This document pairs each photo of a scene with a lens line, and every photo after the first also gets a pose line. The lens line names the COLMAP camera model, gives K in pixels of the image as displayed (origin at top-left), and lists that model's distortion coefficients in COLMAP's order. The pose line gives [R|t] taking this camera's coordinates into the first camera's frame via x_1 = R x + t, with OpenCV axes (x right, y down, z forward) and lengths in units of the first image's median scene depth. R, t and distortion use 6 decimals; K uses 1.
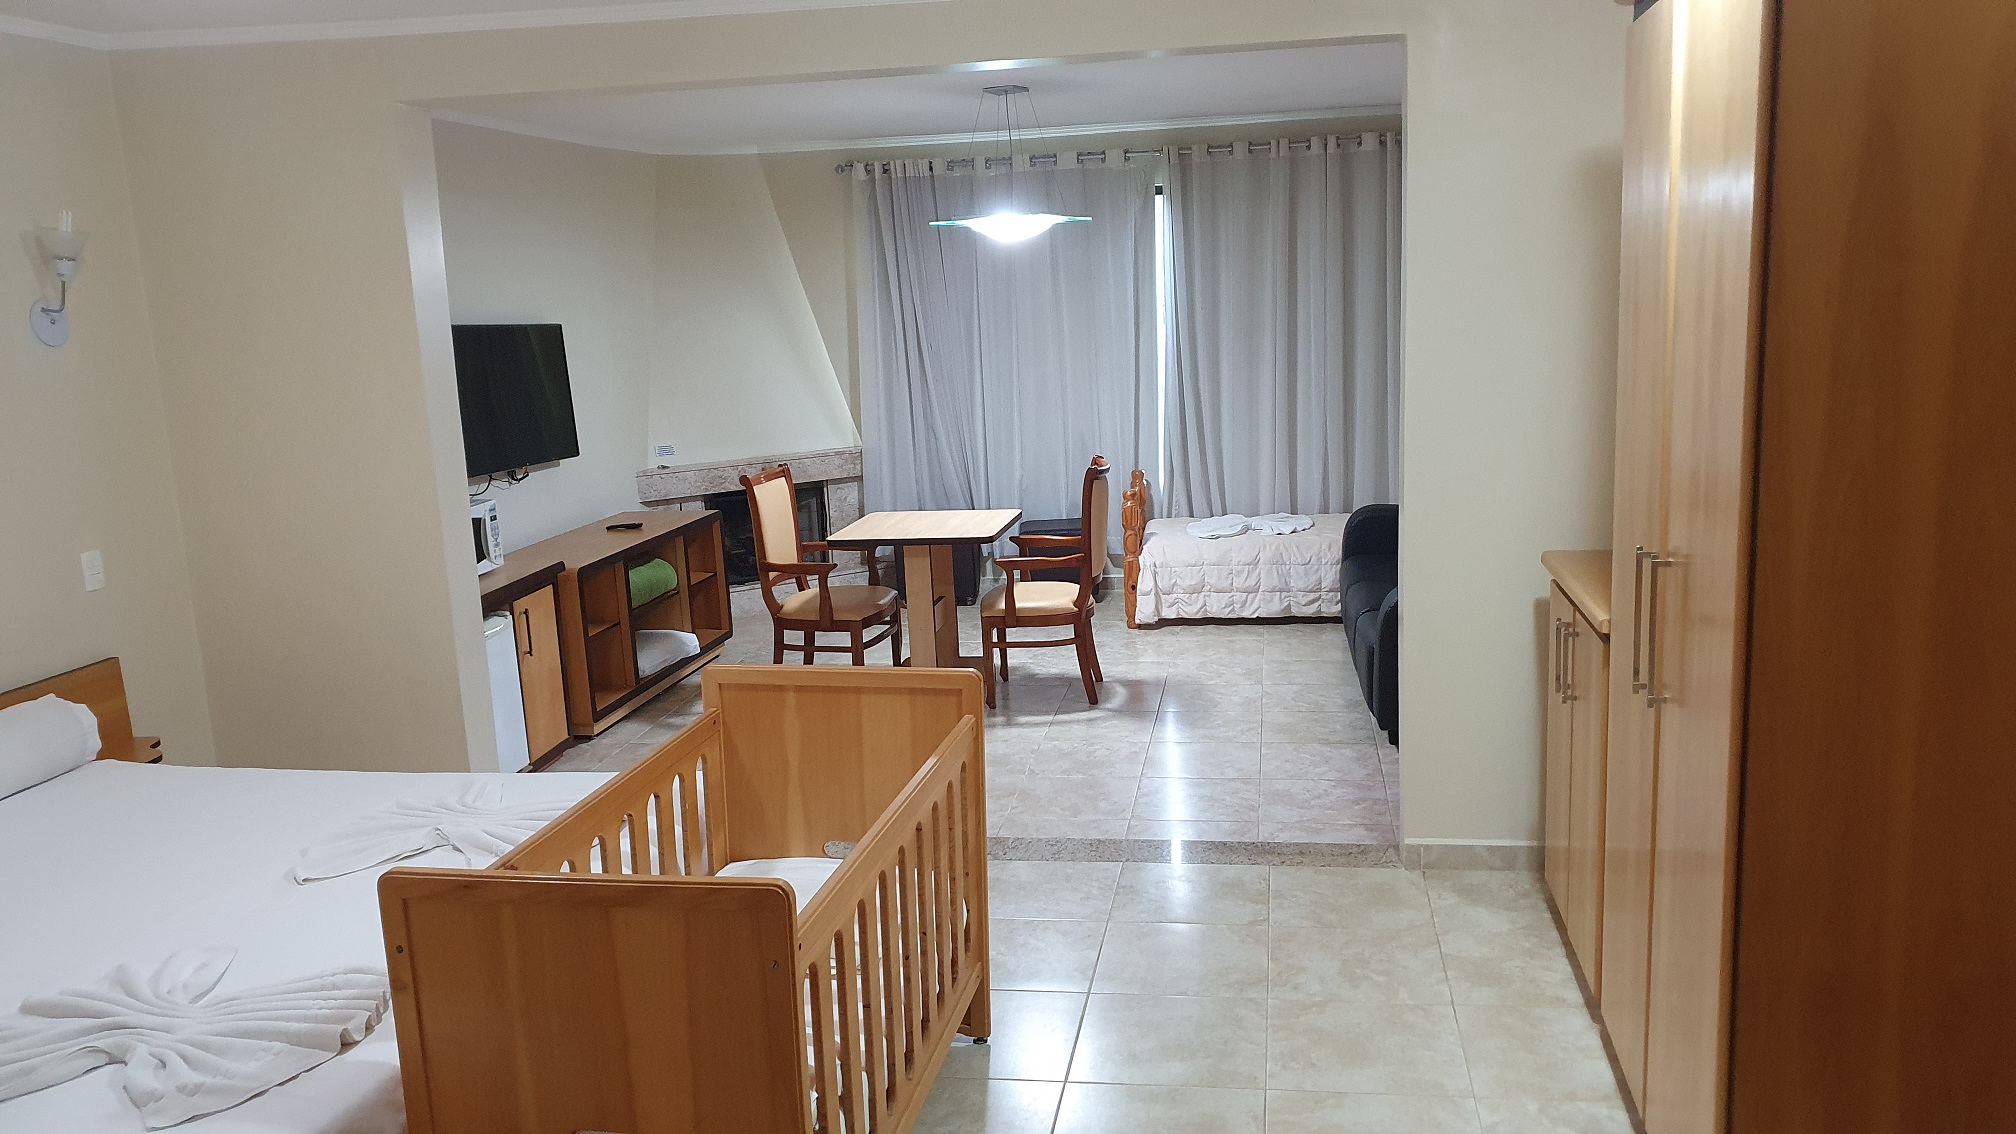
lens RADIAL K [[1625.4, 0, 1047.7], [0, 1625.4, 618.8], [0, 0, 1]] dist [0.219488, -0.001294]
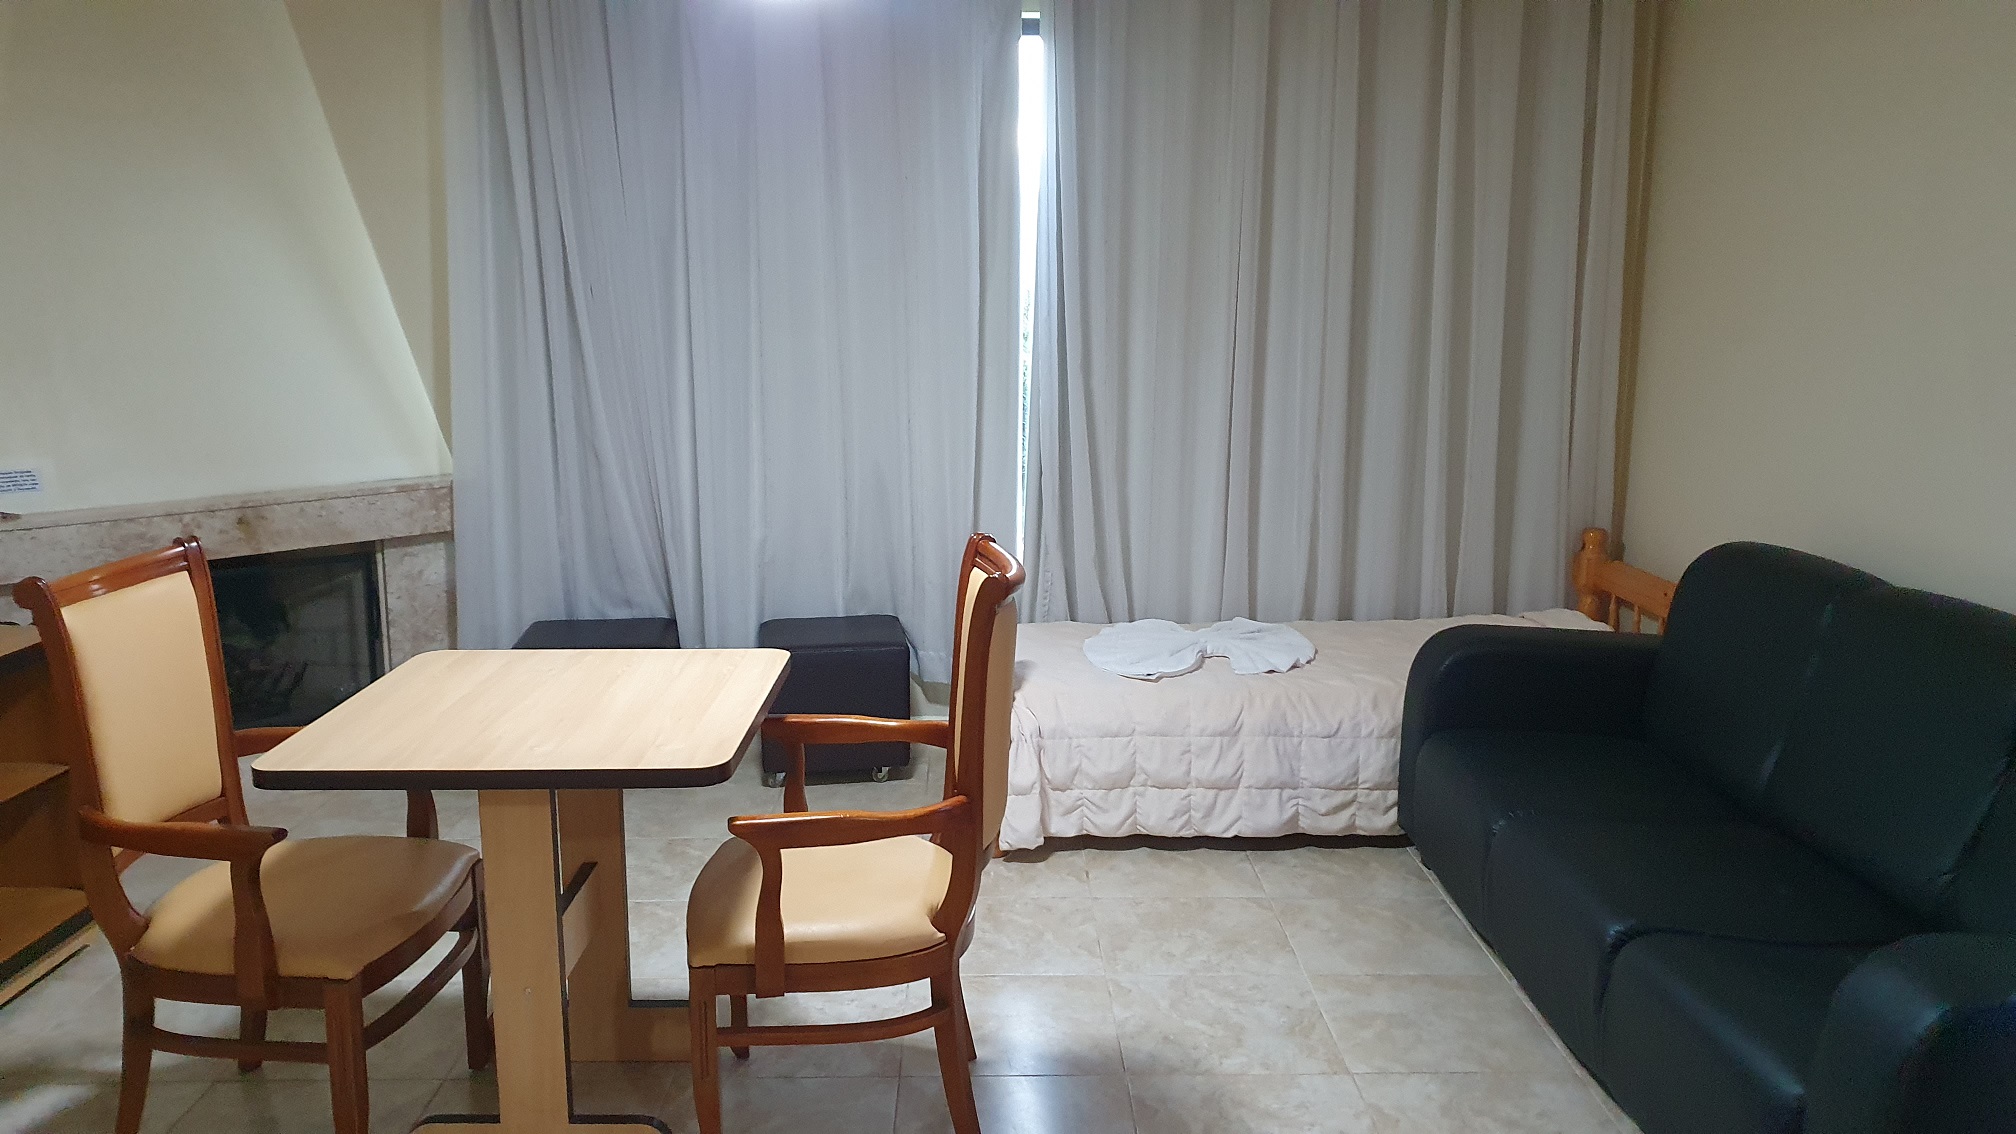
lens RADIAL K [[1610.2, 0, 1014.8], [0, 1610.2, 639.1], [0, 0, 1]] dist [0.045728, -0.082933]
pose [[0.986121, 0.010555, 0.165691, -0.024425], [-0.011958, 0.999901, 0.007476, -0.065825], [-0.165595, -0.009354, 0.986149, 0.510505]]
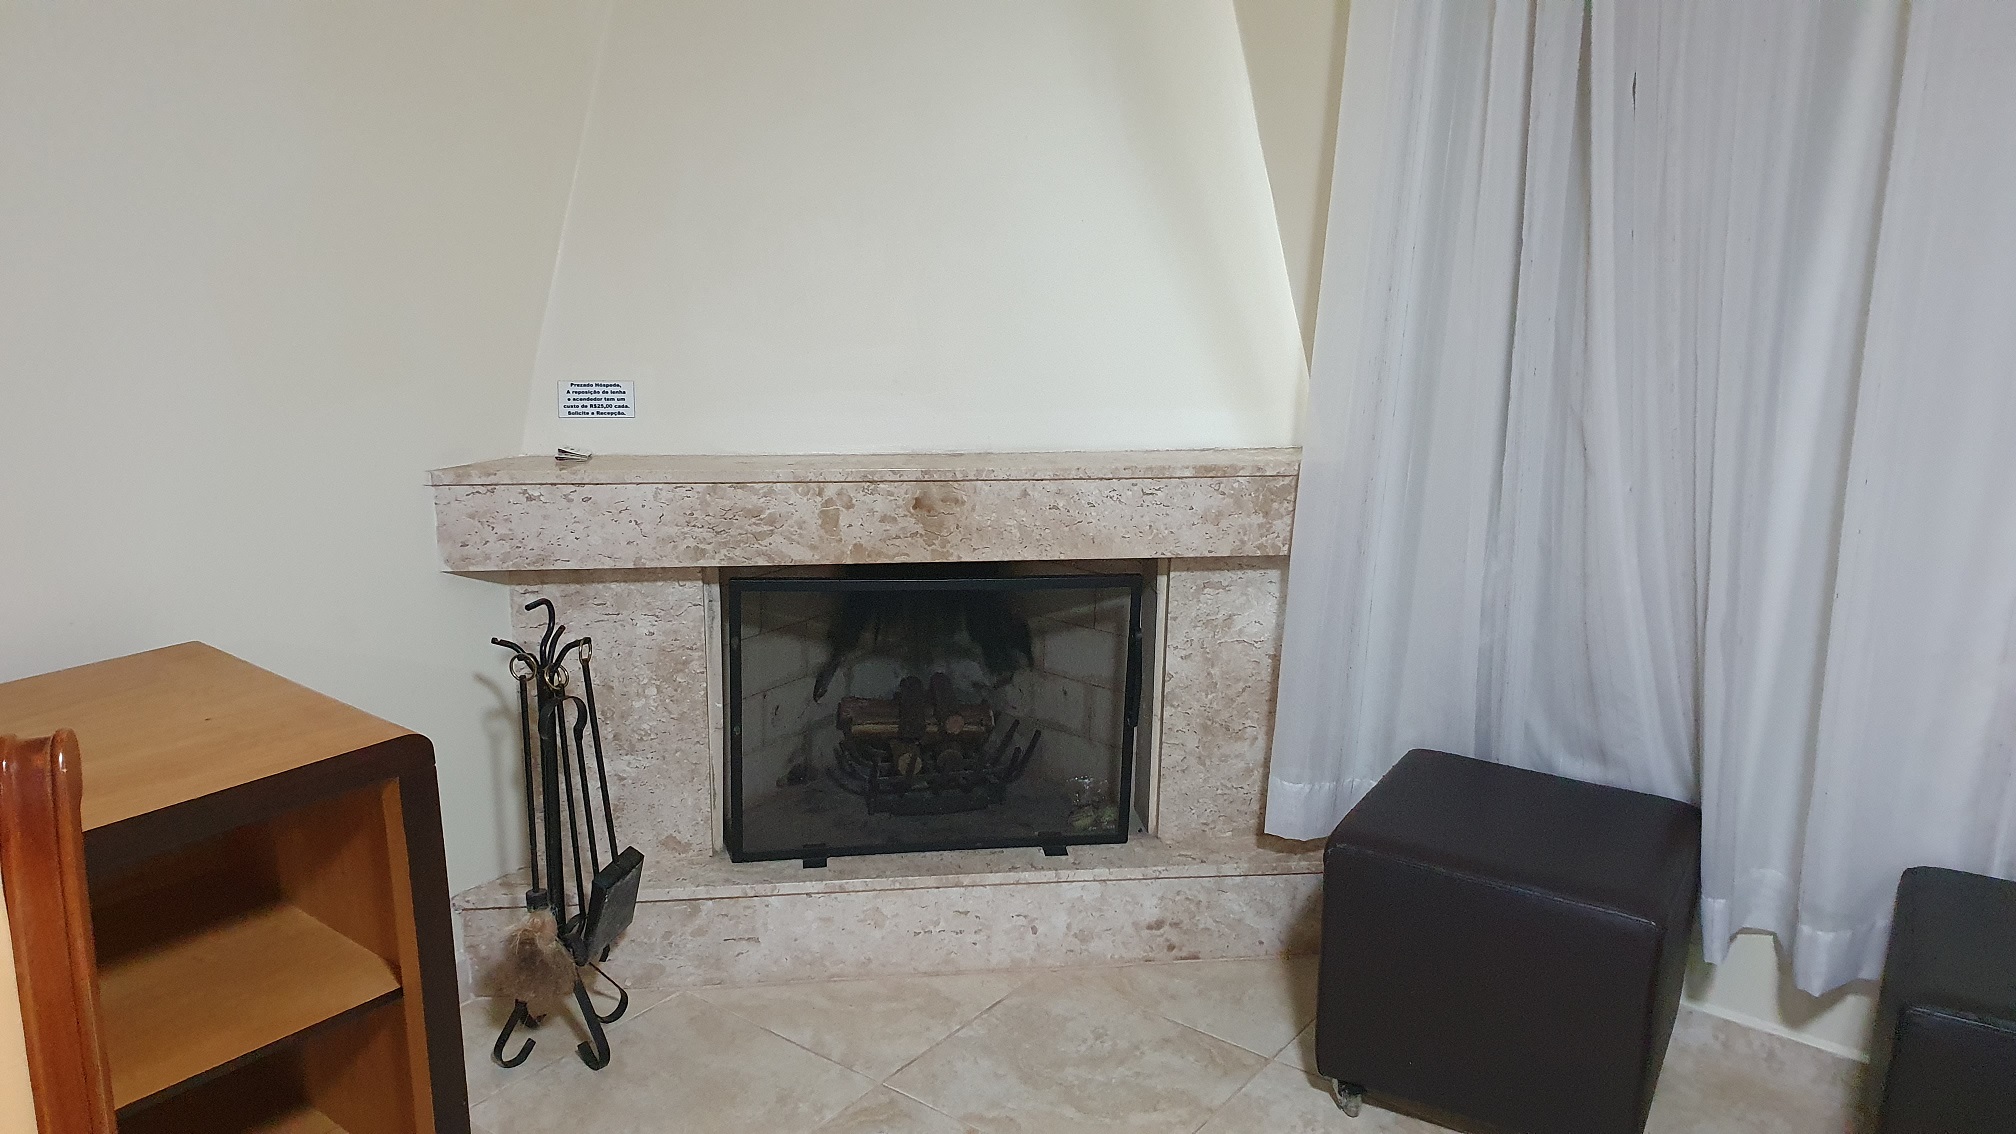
lens RADIAL K [[1589.7, 0, 1008.0], [0, 1589.7, 567.0], [0, 0, 1]] dist [-0.003598, -0.000236]
pose [[0.888977, 0.174440, -0.423426, -0.046150], [-0.155443, 0.984657, 0.079300, -0.111296], [0.430763, -0.004677, 0.902453, 0.816415]]
